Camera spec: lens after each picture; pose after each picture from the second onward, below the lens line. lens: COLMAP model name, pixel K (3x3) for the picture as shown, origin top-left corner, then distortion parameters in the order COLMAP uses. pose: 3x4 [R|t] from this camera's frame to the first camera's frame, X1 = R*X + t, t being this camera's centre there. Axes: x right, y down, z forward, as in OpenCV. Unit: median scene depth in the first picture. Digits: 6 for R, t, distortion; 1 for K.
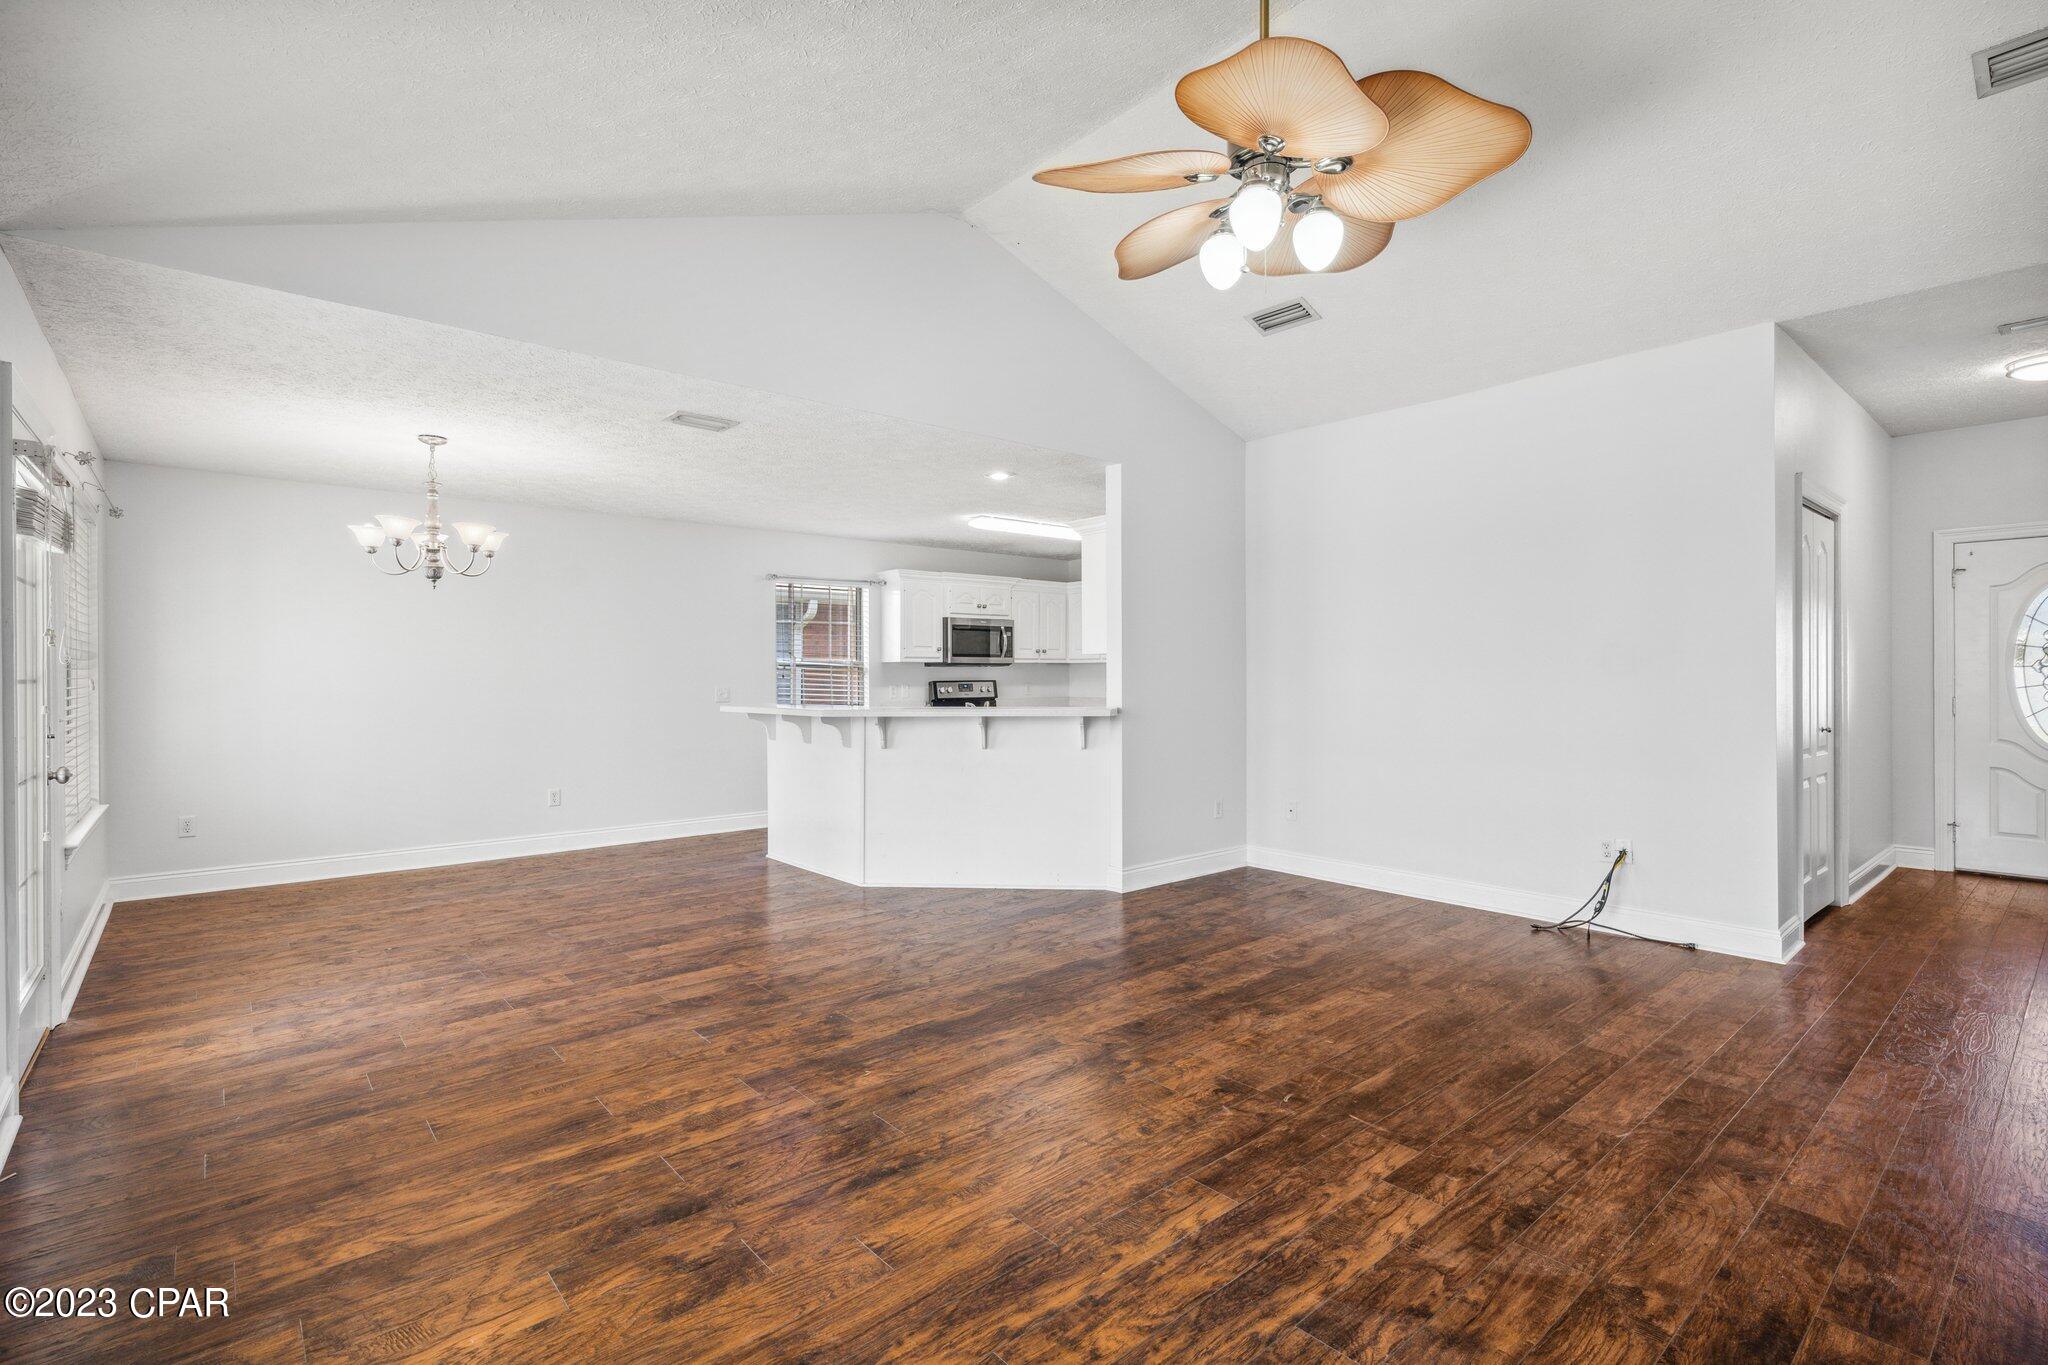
lens RADIAL K [[948.6, 0, 1033.5], [0, 948.6, 670.6], [0, 0, 1]] dist [0.000650, 0.000087]
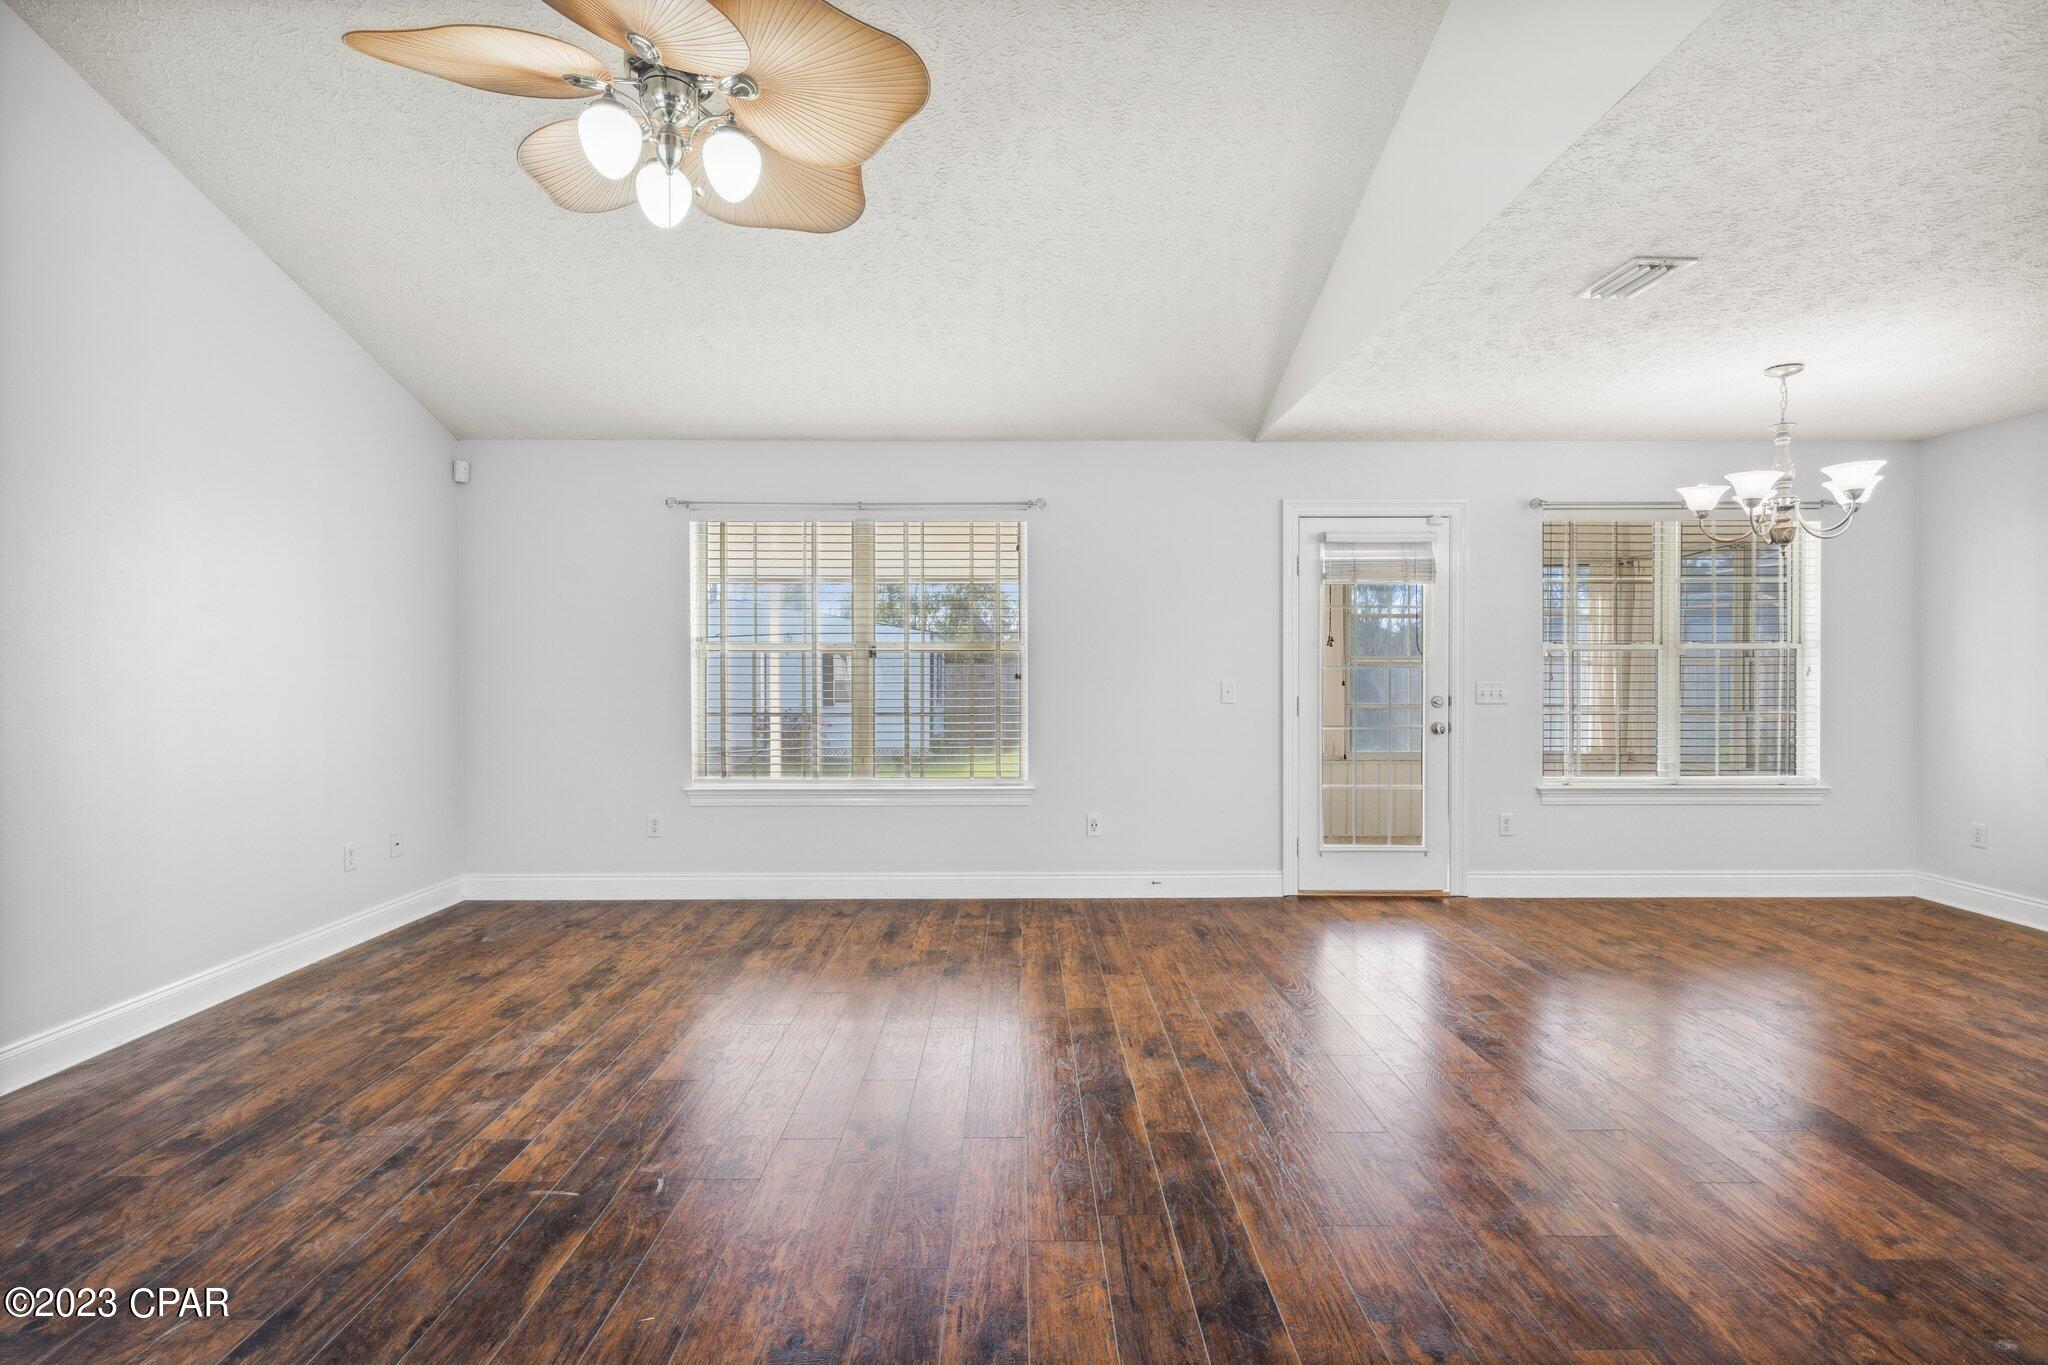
lens RADIAL K [[948.6, 0, 1025.5], [0, 948.6, 675.5], [0, 0, 1]] dist [0.000650, 0.000087]
pose [[-0.651723, 0.012729, -0.758350, 0.534274], [0.005361, 0.999911, 0.012176, 0.001898], [0.758438, 0.003870, -0.651734, 1.397081]]
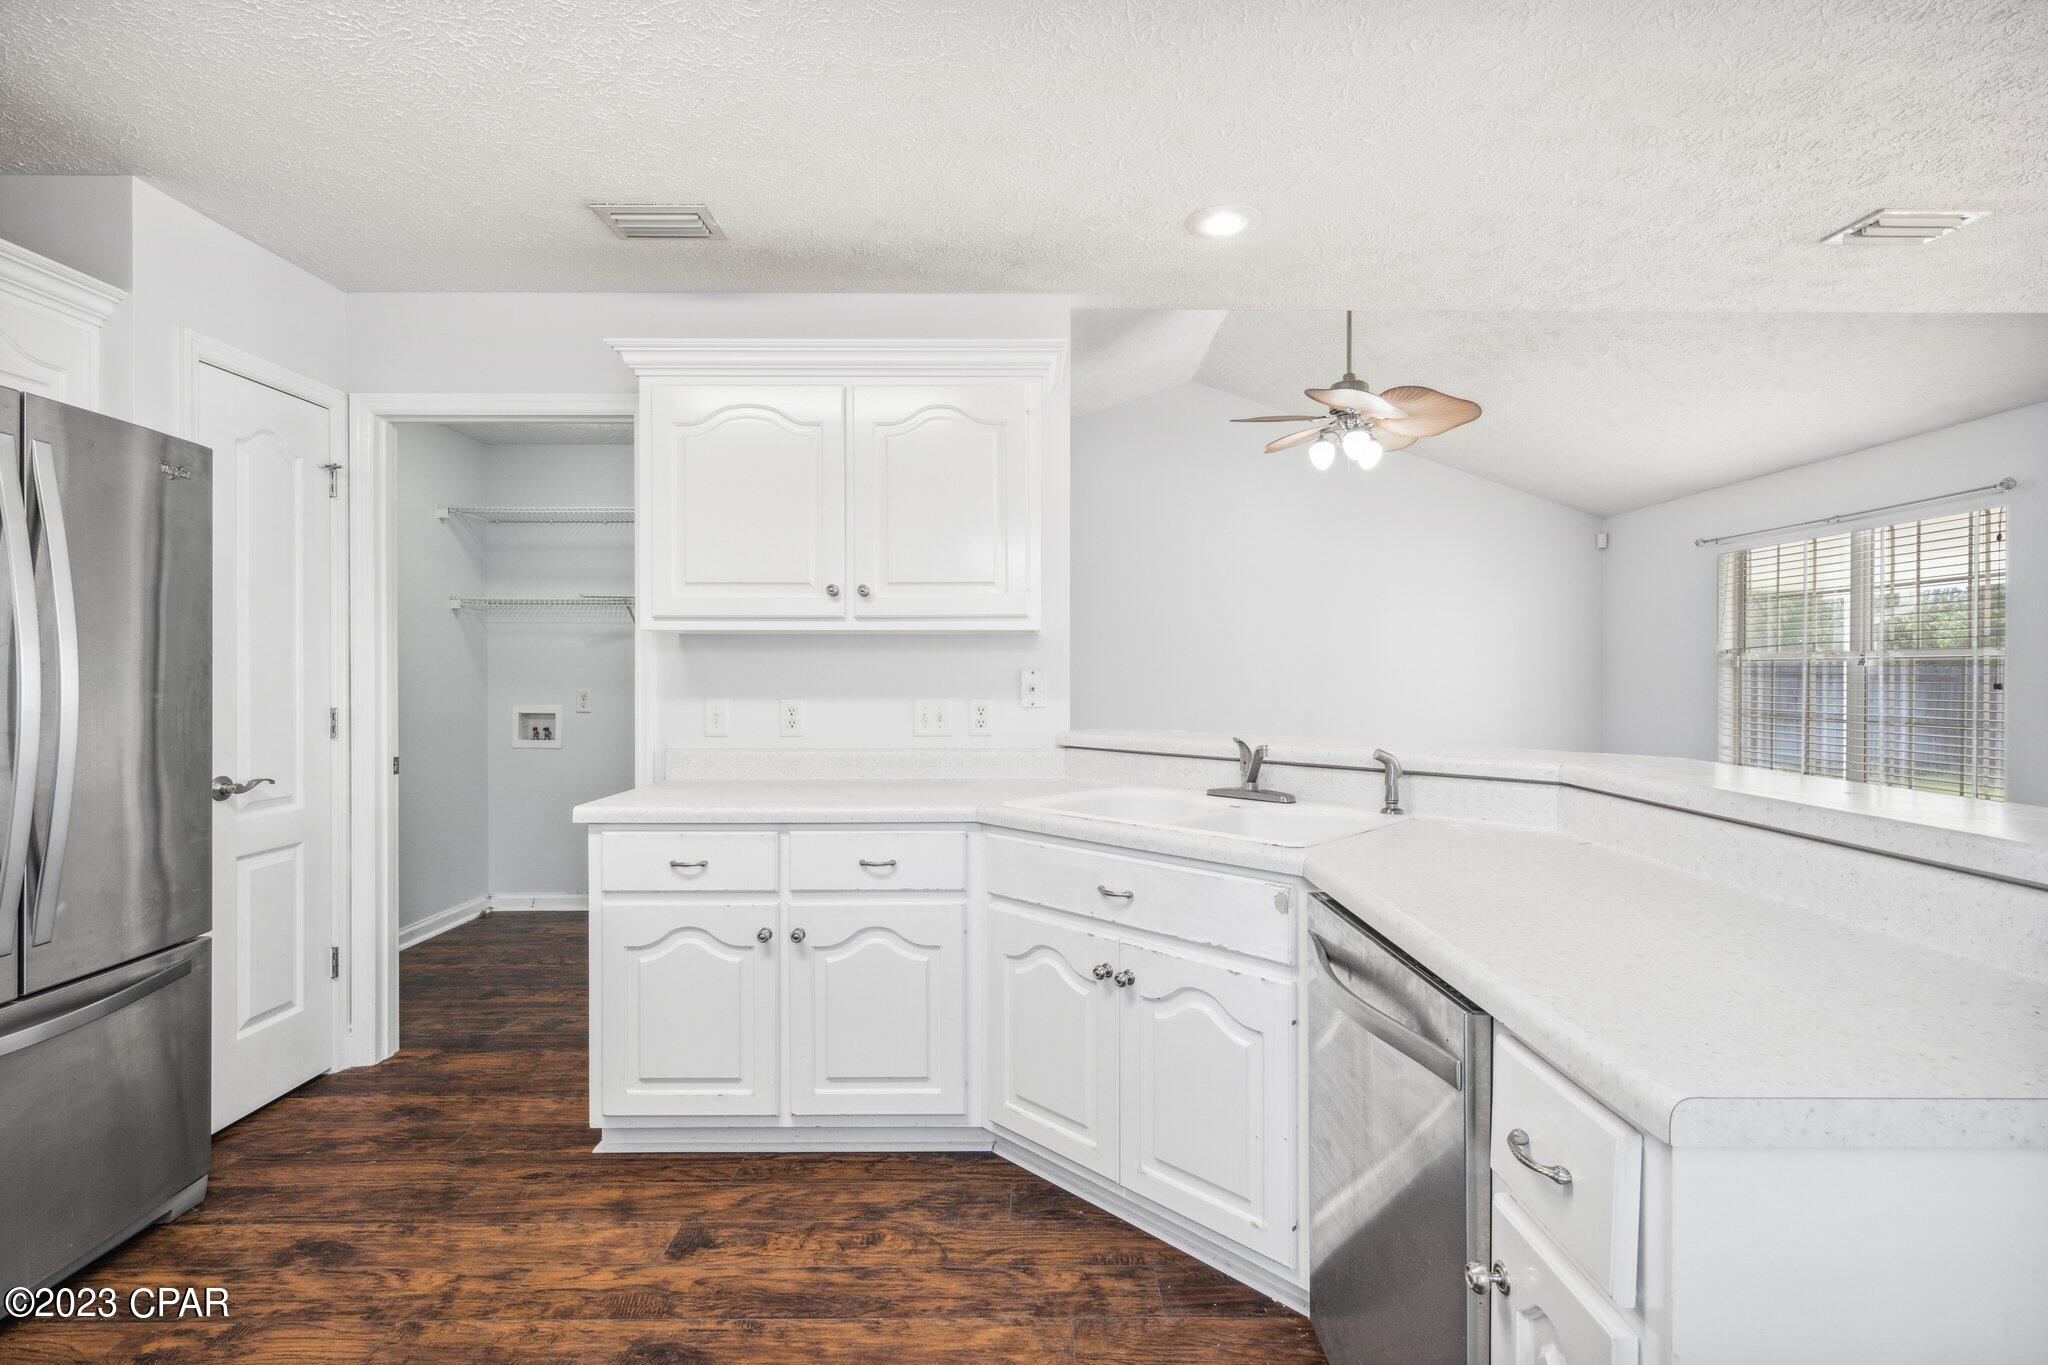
lens RADIAL K [[948.6, 0, 1029.9], [0, 948.6, 657.9], [0, 0, 1]] dist [0.000650, 0.000087]
pose [[-0.754623, 0.014827, 0.655991, -0.419649], [0.002510, 0.999803, -0.019711, 0.005835], [-0.656154, -0.013228, -0.754511, 2.236154]]
